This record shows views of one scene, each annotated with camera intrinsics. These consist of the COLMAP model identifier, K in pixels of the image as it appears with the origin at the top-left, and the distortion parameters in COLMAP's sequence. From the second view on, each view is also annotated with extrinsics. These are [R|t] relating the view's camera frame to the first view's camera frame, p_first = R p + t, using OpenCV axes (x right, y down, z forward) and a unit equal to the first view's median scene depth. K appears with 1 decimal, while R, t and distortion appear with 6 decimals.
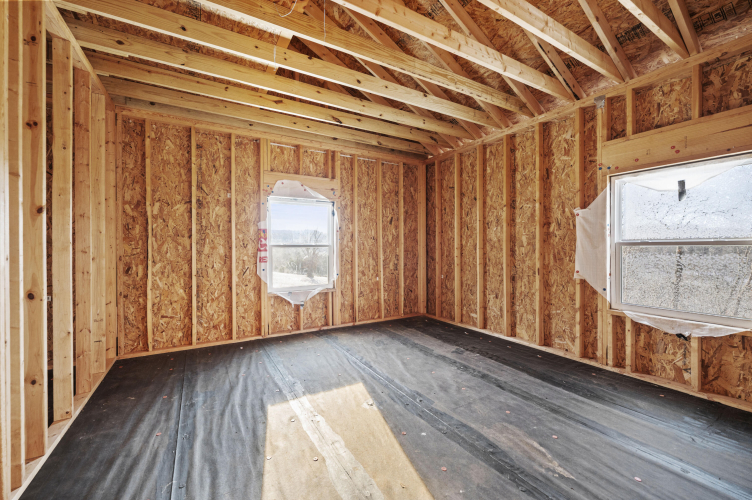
lens RADIAL K [[305.6, 0, 373.7], [0, 305.6, 242.7], [0, 0, 1]] dist [0.039634, 0.000013]
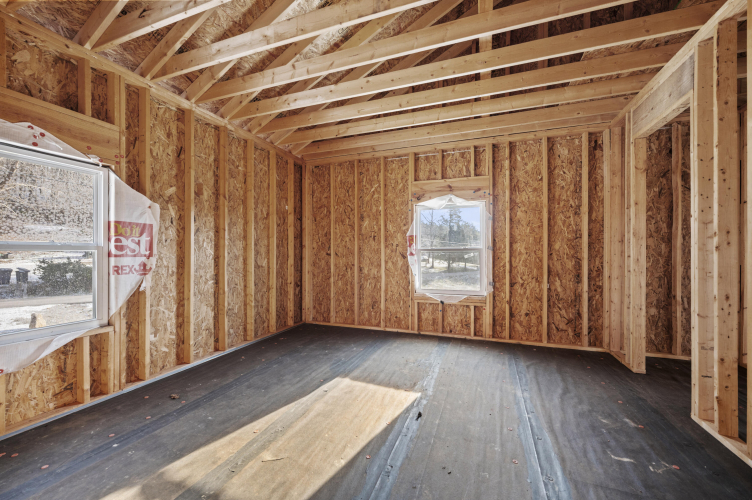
lens RADIAL K [[300.4, 0, 376.0], [0, 300.4, 250.0], [0, 0, 1]] dist [0.000222, 0.000126]
pose [[0.646906, -0.001041, -0.762569, 1.439628], [0.002017, 0.999998, 0.000346, 0.038765], [0.762567, -0.001762, 0.646907, 0.763501]]
